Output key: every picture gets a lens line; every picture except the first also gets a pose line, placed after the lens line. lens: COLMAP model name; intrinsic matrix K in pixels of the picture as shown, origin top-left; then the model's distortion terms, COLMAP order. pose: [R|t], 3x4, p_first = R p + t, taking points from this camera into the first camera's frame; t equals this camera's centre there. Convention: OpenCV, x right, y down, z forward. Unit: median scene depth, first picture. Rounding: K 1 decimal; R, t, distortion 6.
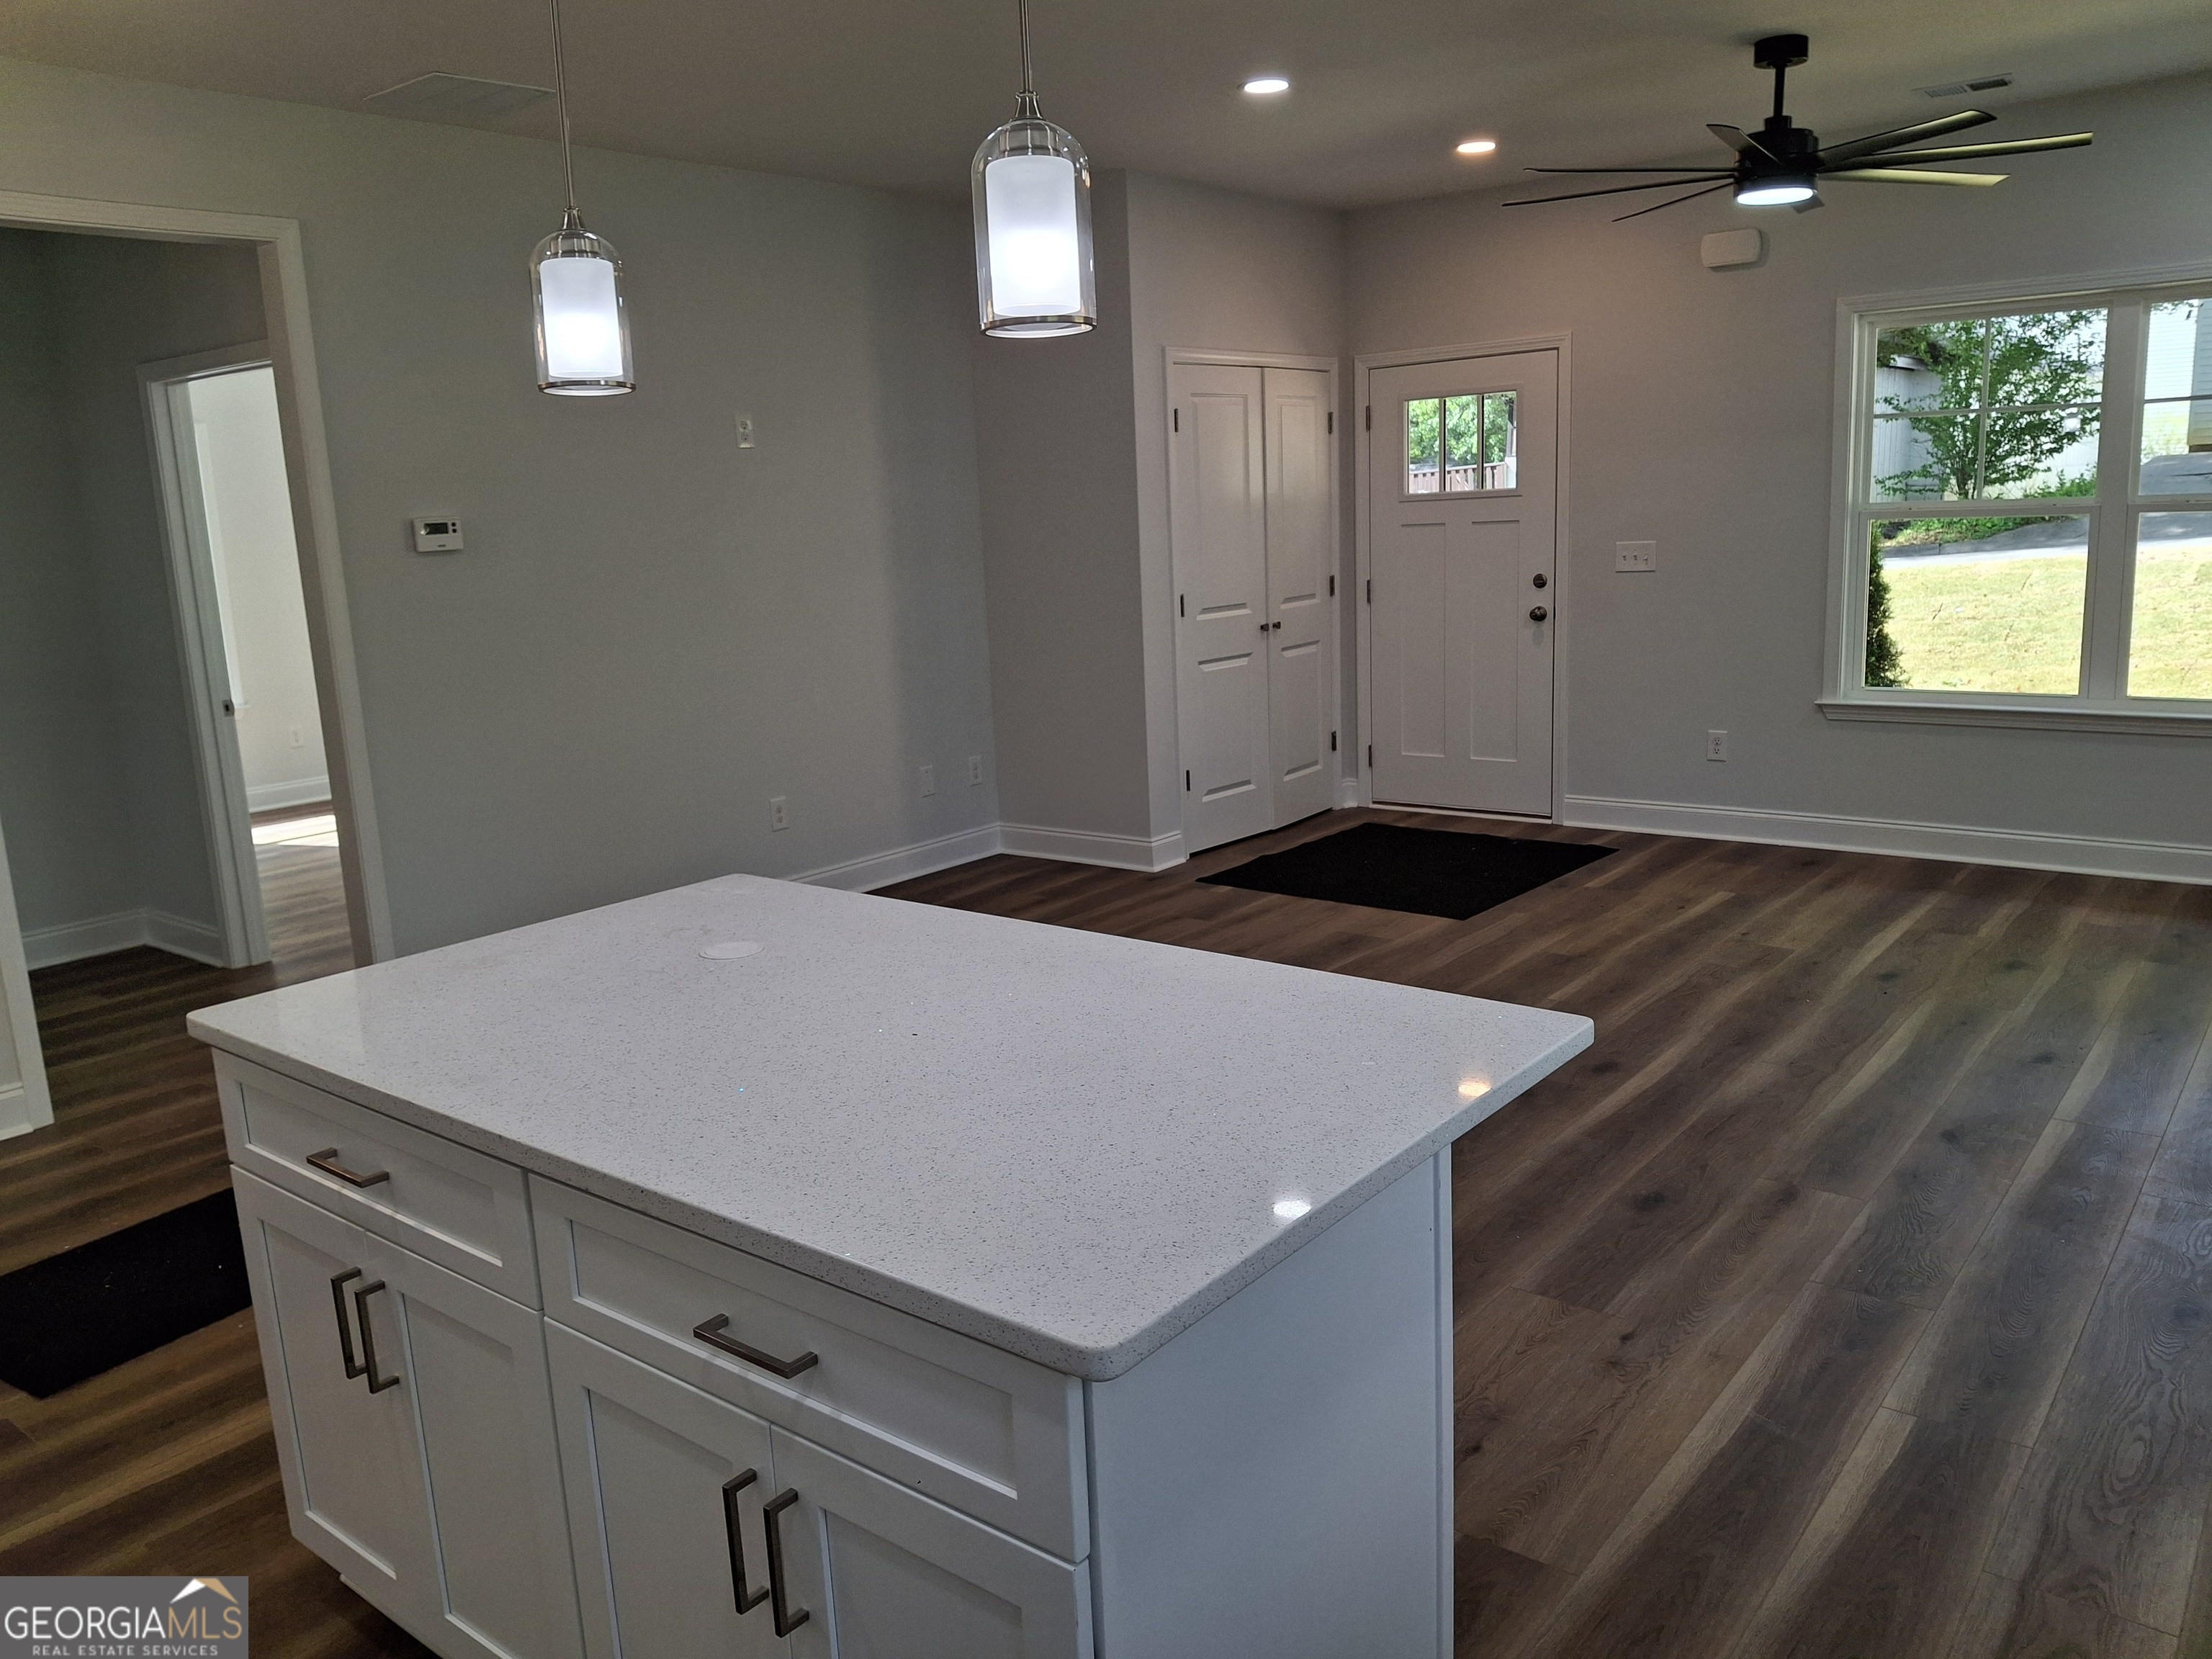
lens RADIAL K [[1672.8, 0, 1027.1], [0, 1672.8, 837.3], [0, 0, 1]] dist [-0.043120, 0.005598]
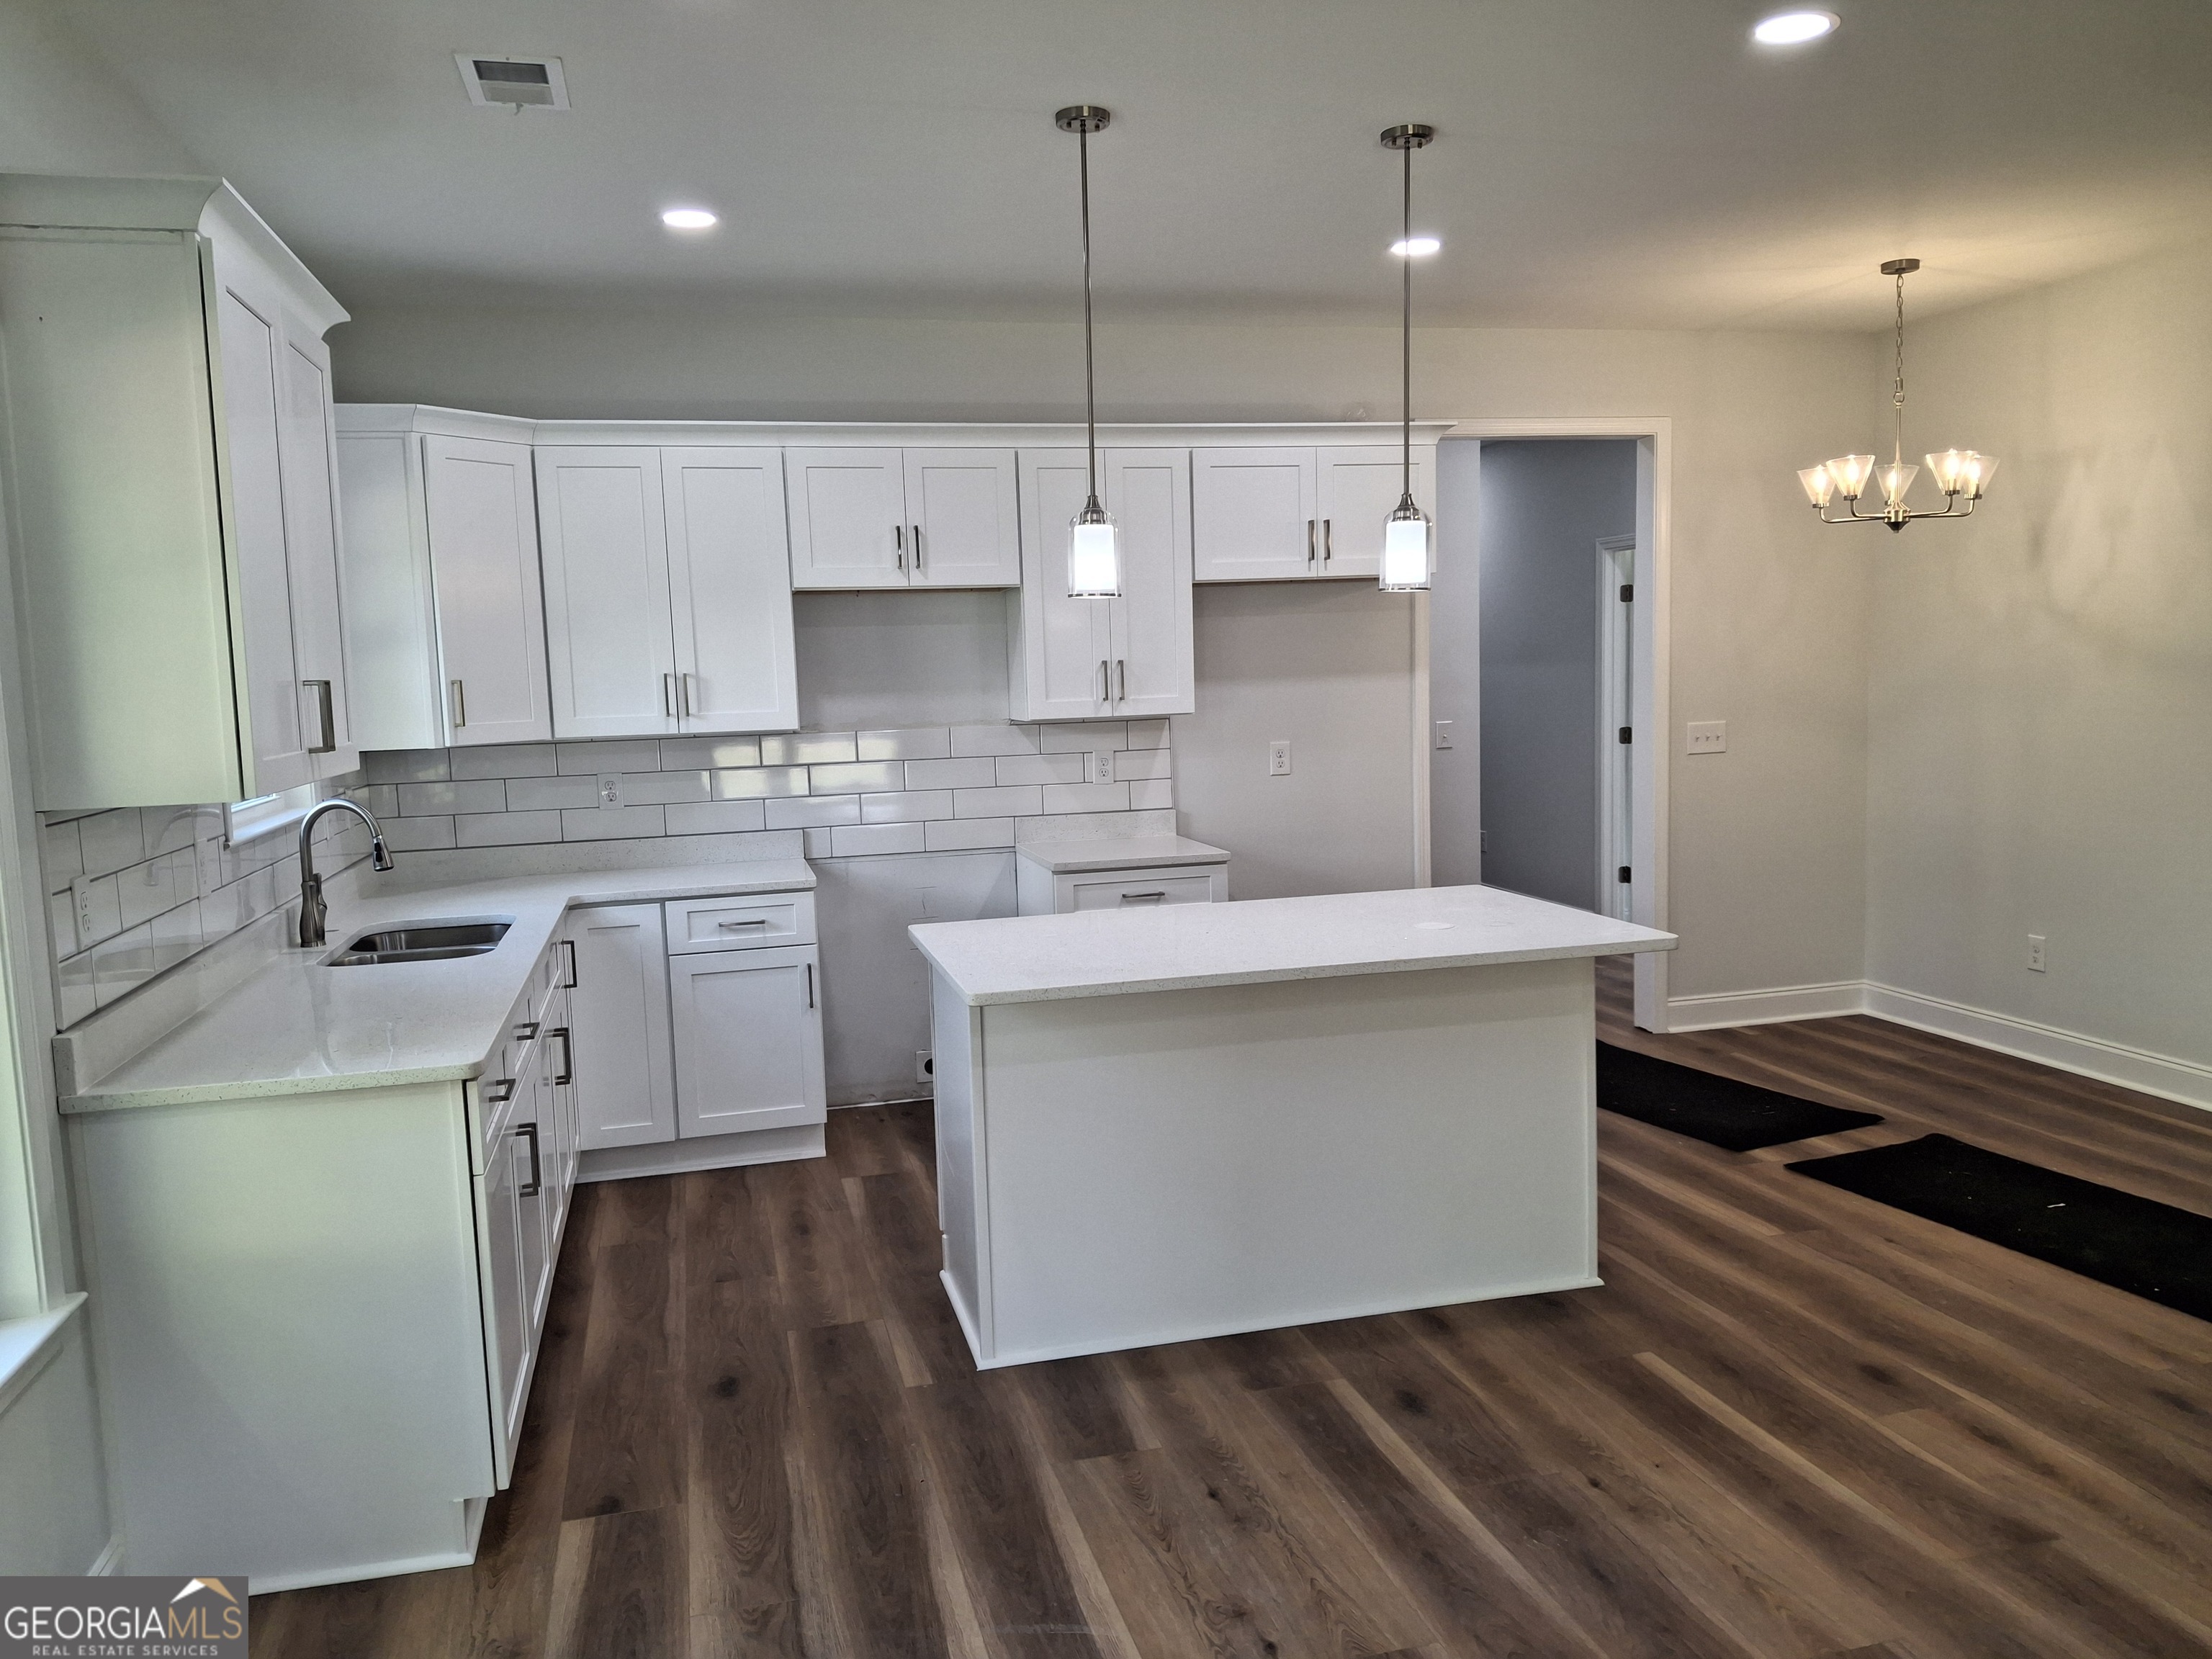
lens RADIAL K [[1614.4, 0, 1107.1], [0, 1614.4, 837.6], [0, 0, 1]] dist [0.085691, -0.138661]
pose [[-0.573883, 0.156123, -0.803918, 0.778723], [-0.096046, 0.962054, 0.255397, -0.239043], [0.813286, 0.223781, -0.537111, 0.976799]]
